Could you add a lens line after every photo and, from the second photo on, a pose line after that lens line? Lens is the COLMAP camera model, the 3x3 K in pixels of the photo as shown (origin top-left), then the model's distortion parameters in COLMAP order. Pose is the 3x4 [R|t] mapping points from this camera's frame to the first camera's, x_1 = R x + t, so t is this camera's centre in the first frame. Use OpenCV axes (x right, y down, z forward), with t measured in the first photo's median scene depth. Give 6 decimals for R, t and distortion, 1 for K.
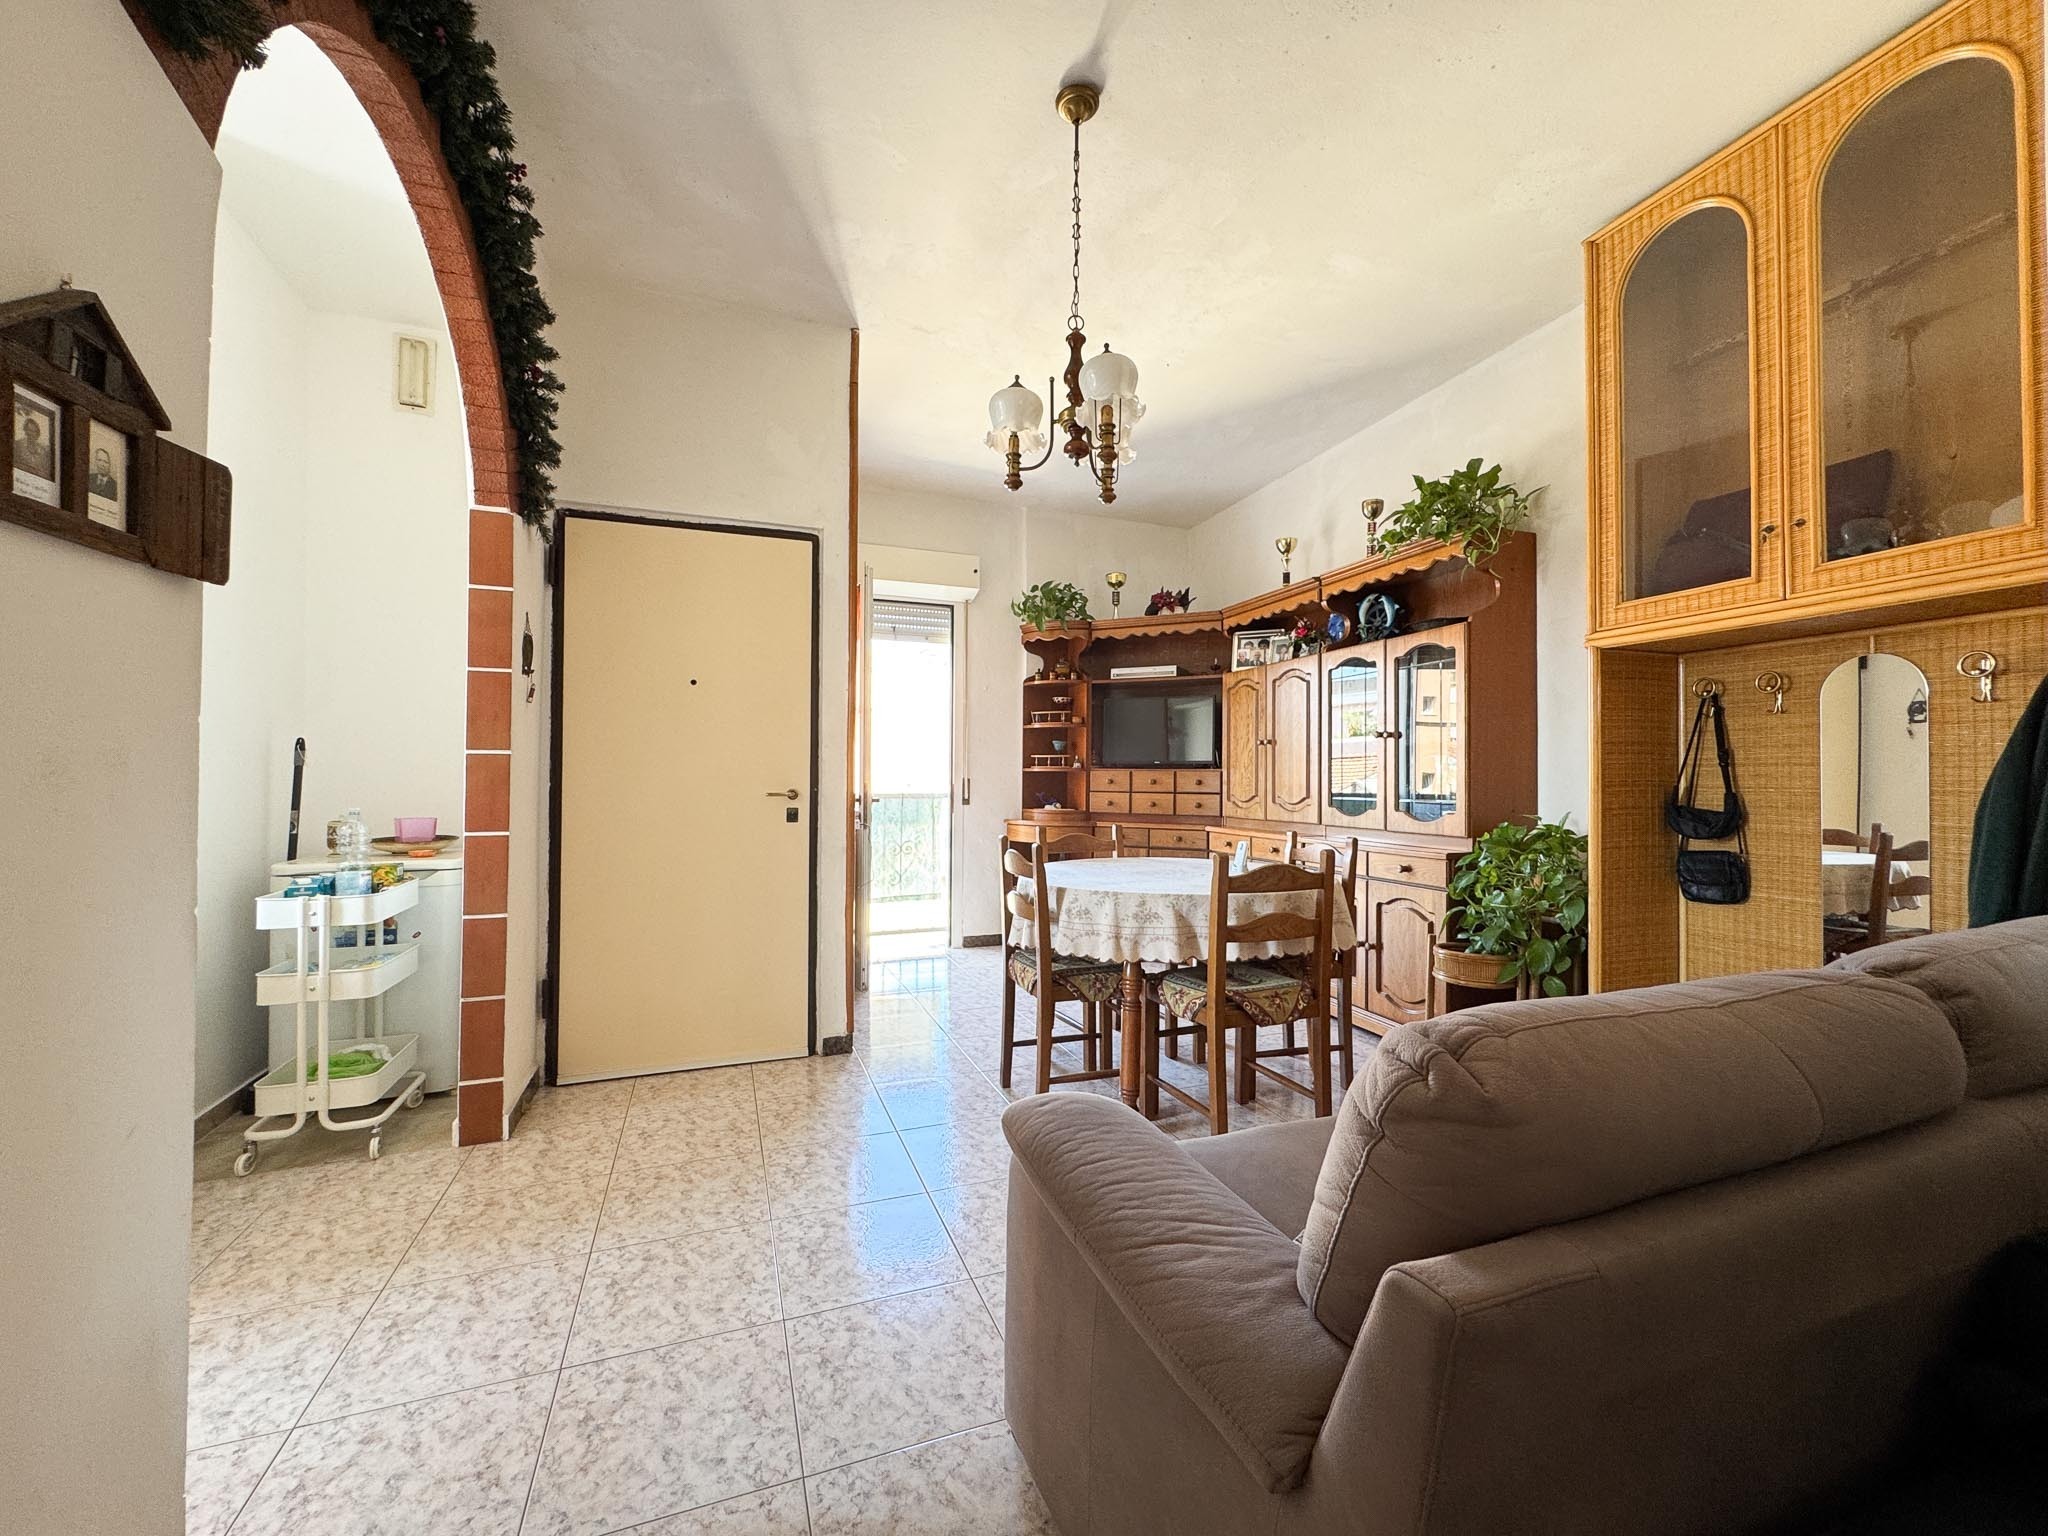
lens RADIAL K [[820.0, 0, 1023.7], [0, 820.0, 765.1], [0, 0, 1]] dist [-0.001928, -0.000101]
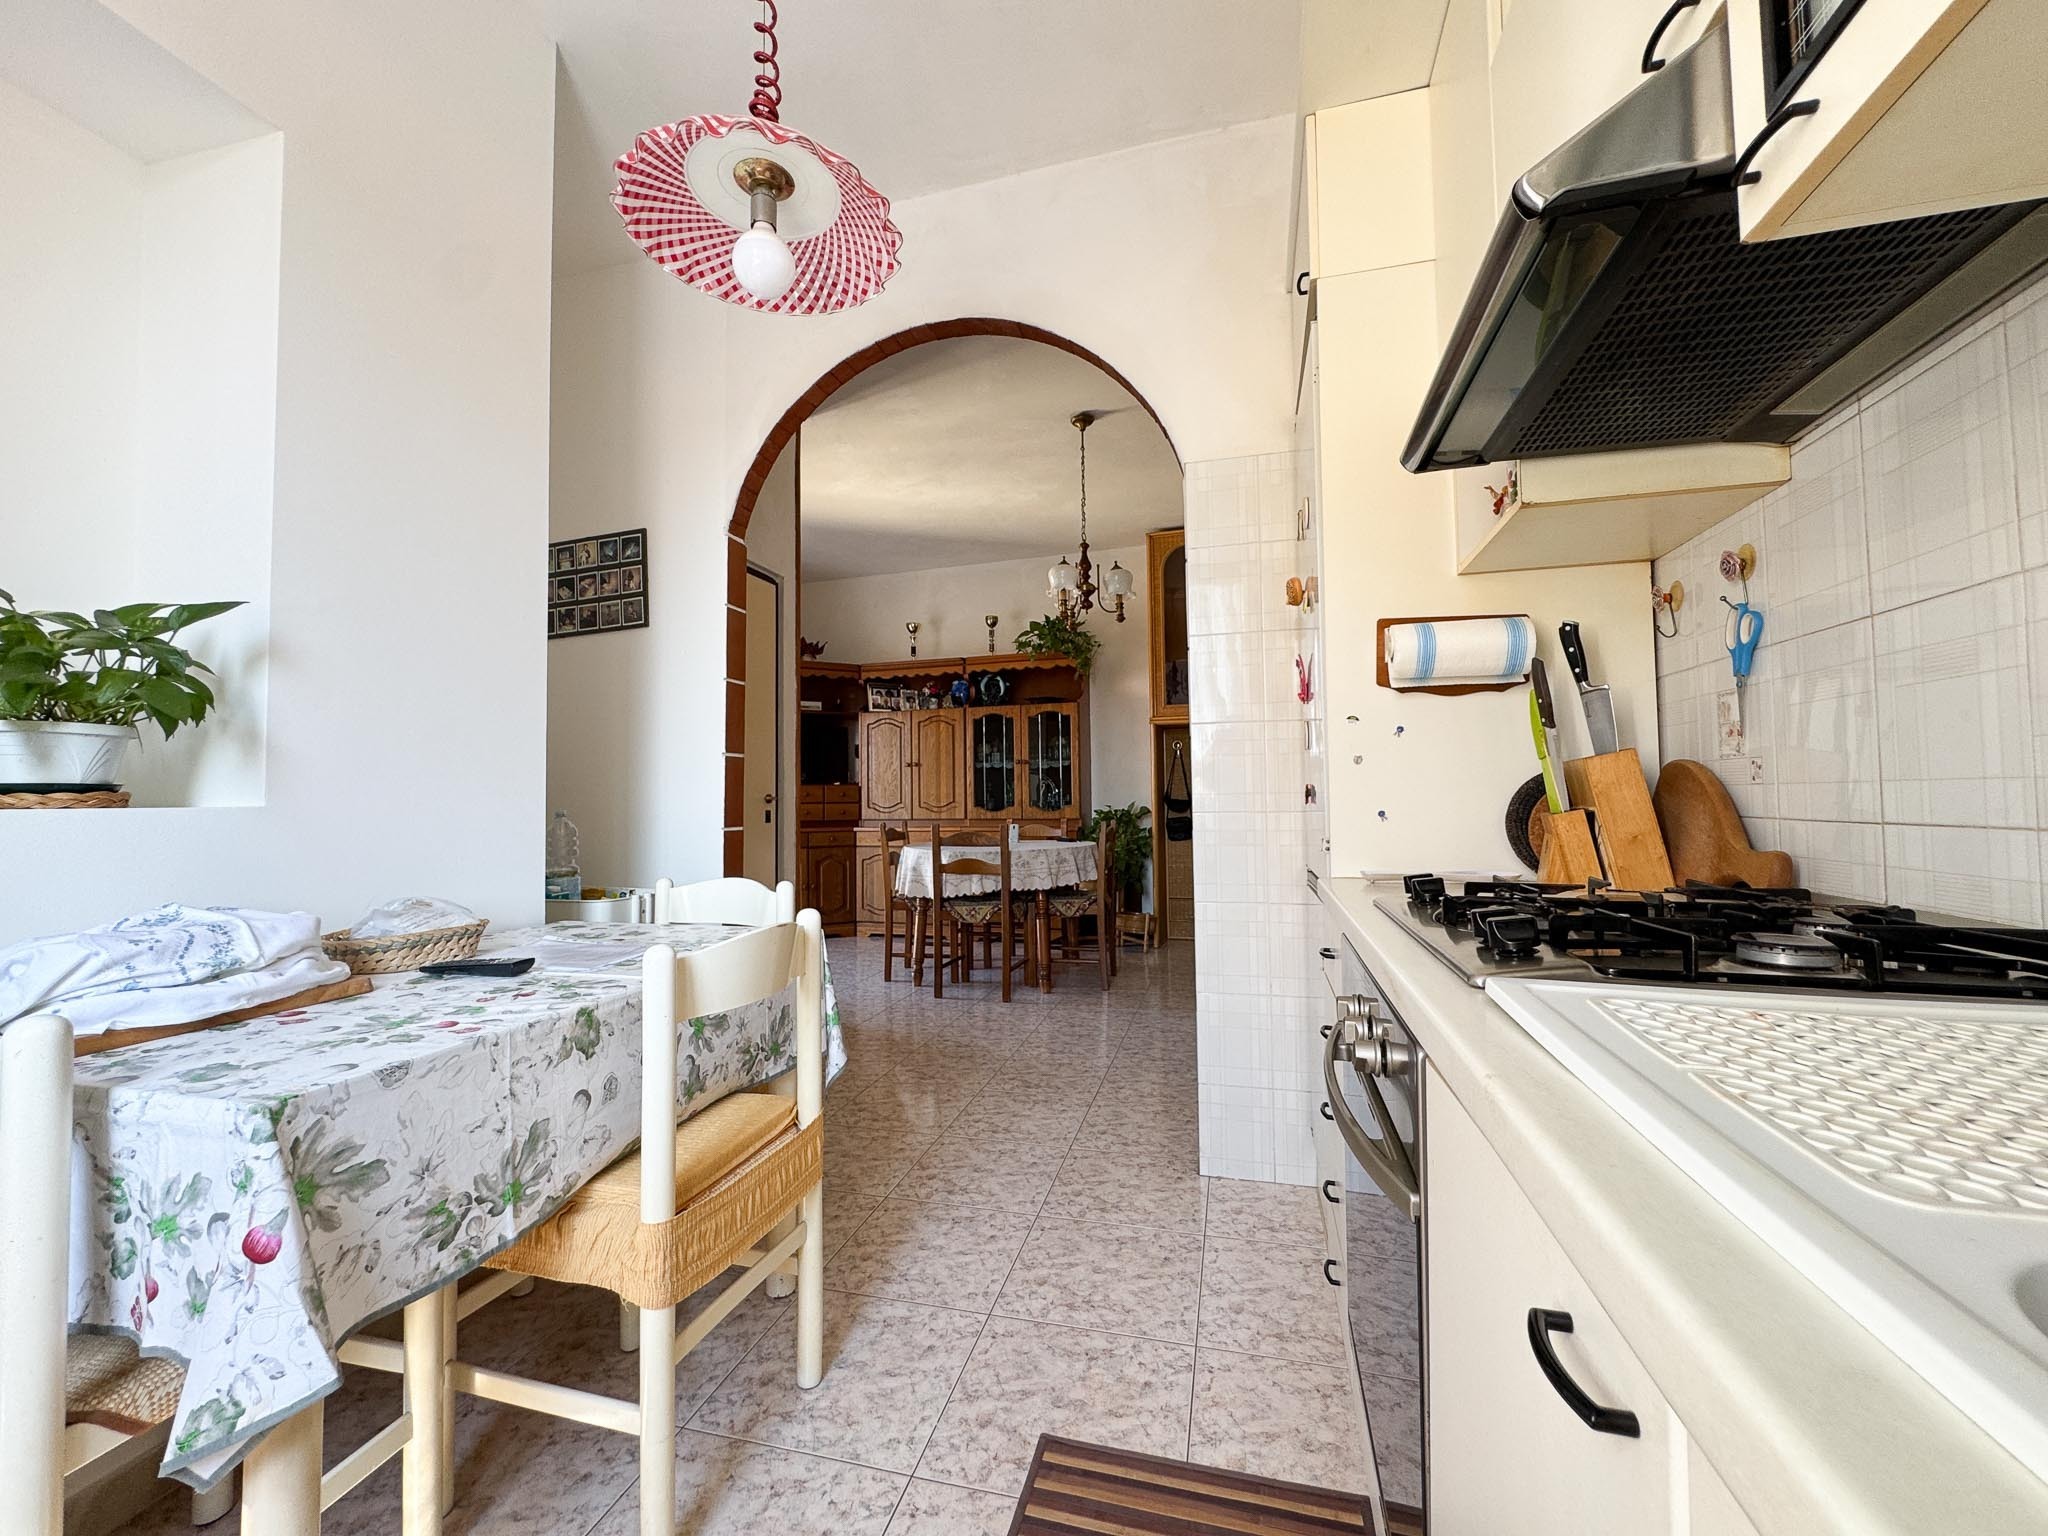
lens RADIAL K [[820.0, 0, 1023.7], [0, 820.0, 765.1], [0, 0, 1]] dist [-0.001928, -0.000101]
pose [[0.581011, 0.024950, 0.813513, -0.854708], [0.001370, 0.999499, -0.031633, 0.020511], [-0.813895, 0.019494, 0.580685, 0.020706]]
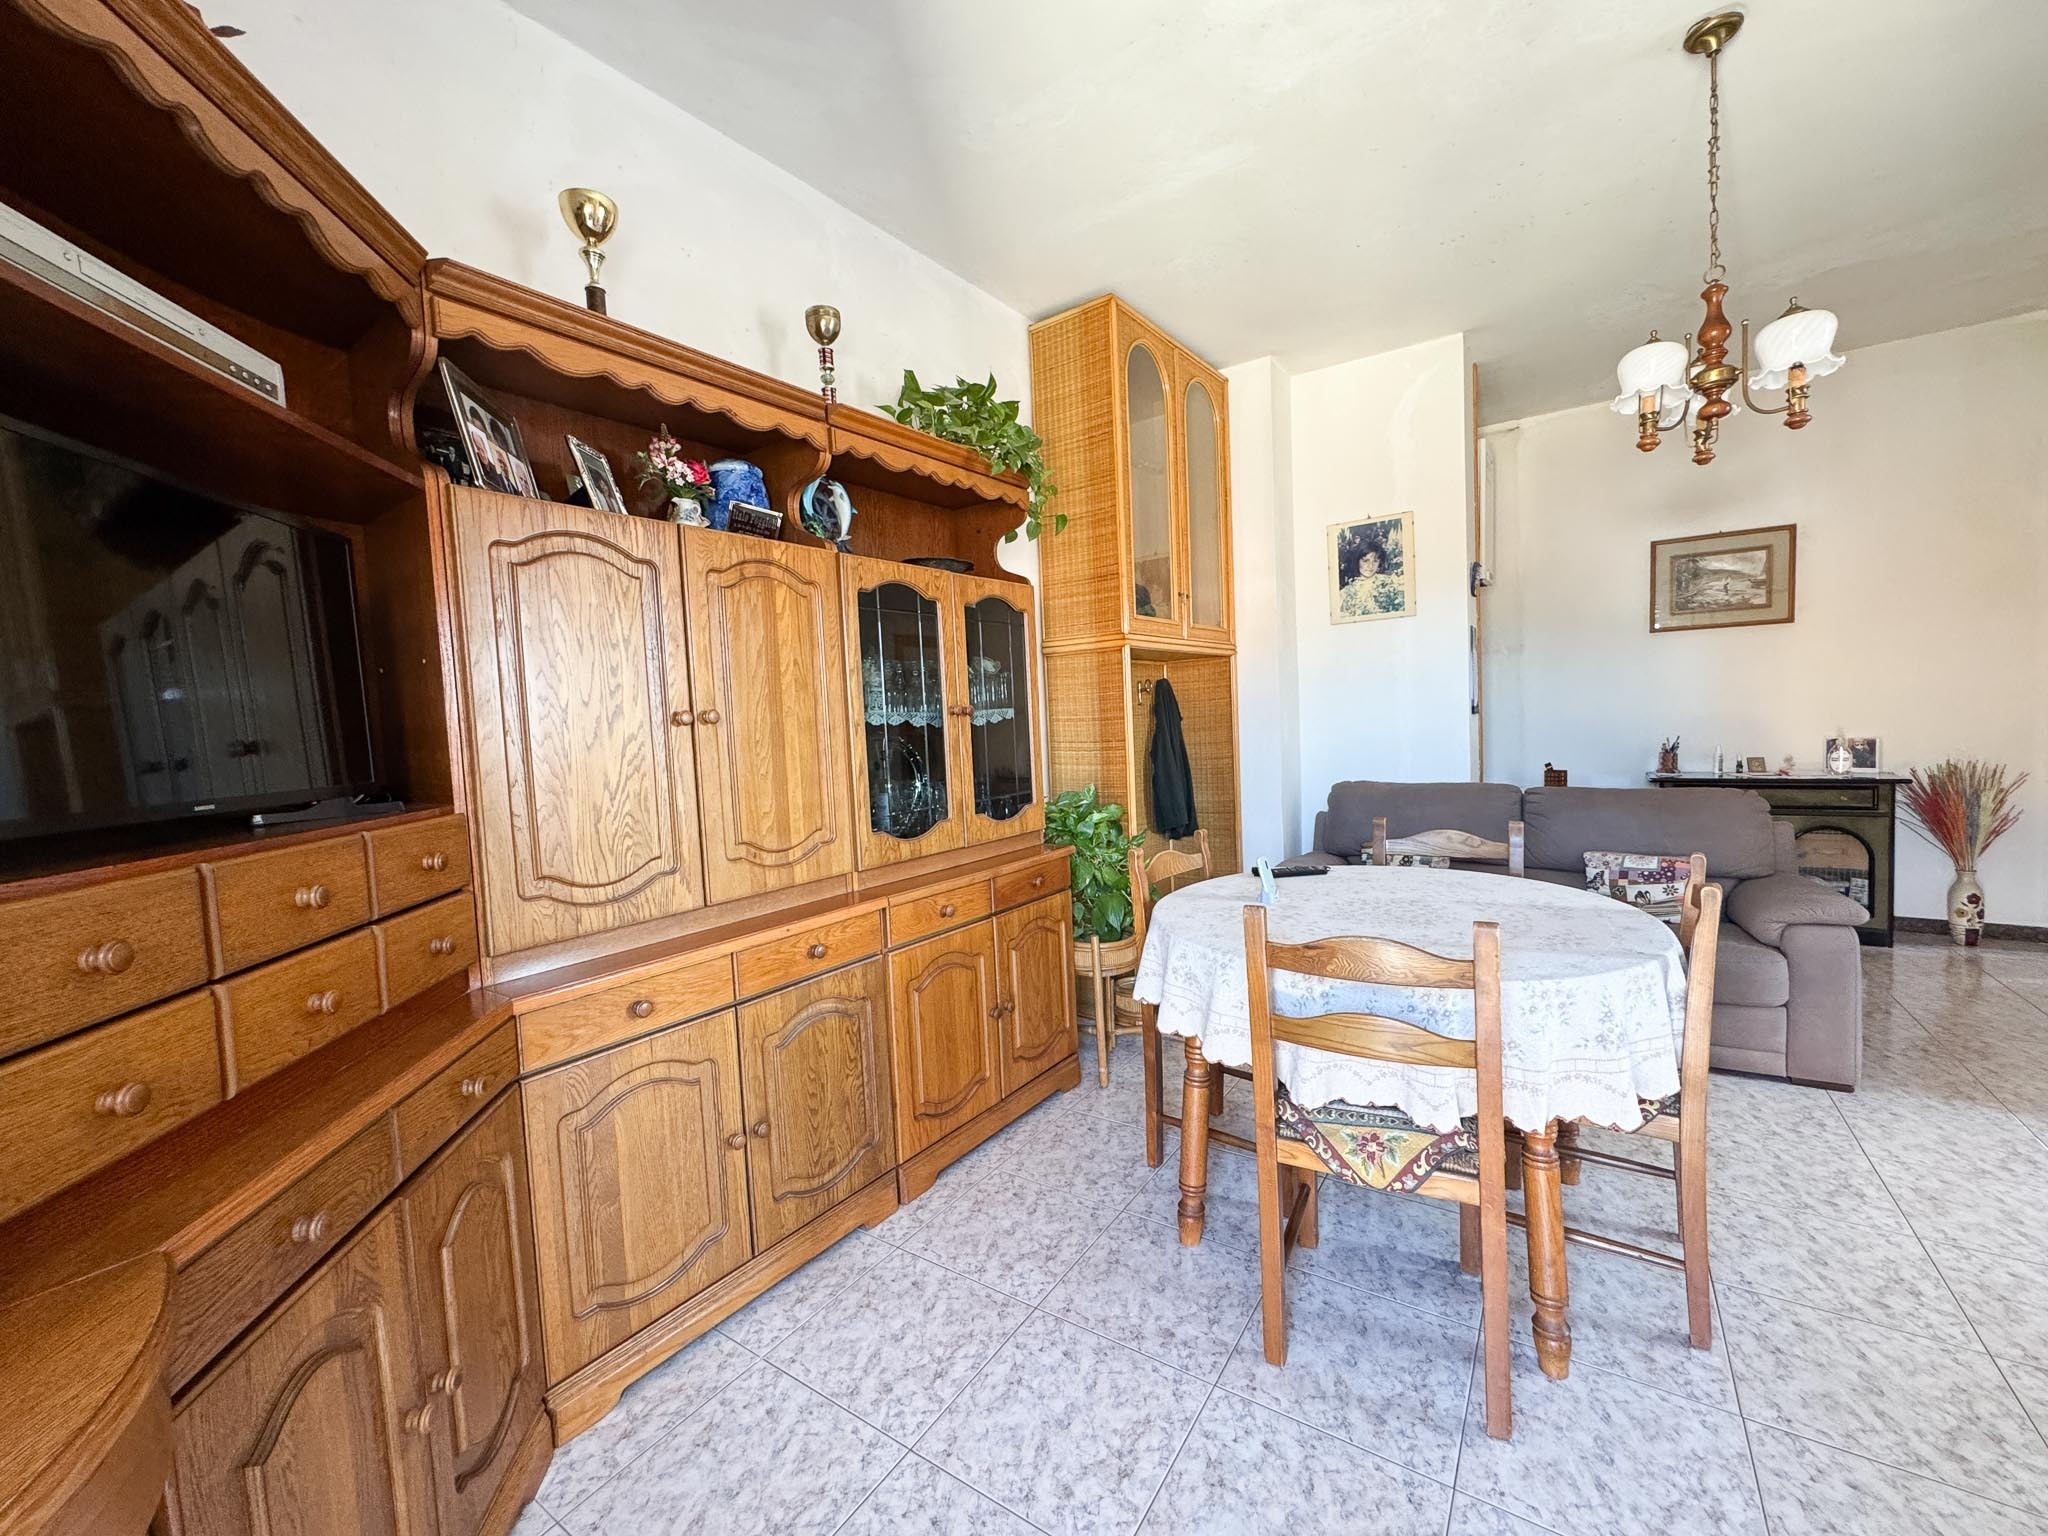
lens RADIAL K [[820.0, 0, 1023.7], [0, 820.0, 765.1], [0, 0, 1]] dist [-0.001928, -0.000101]
pose [[-0.583020, -0.022631, 0.812143, -0.148189], [0.034571, 0.998016, 0.052629, -0.023129], [-0.811722, 0.058760, -0.581080, 1.264816]]
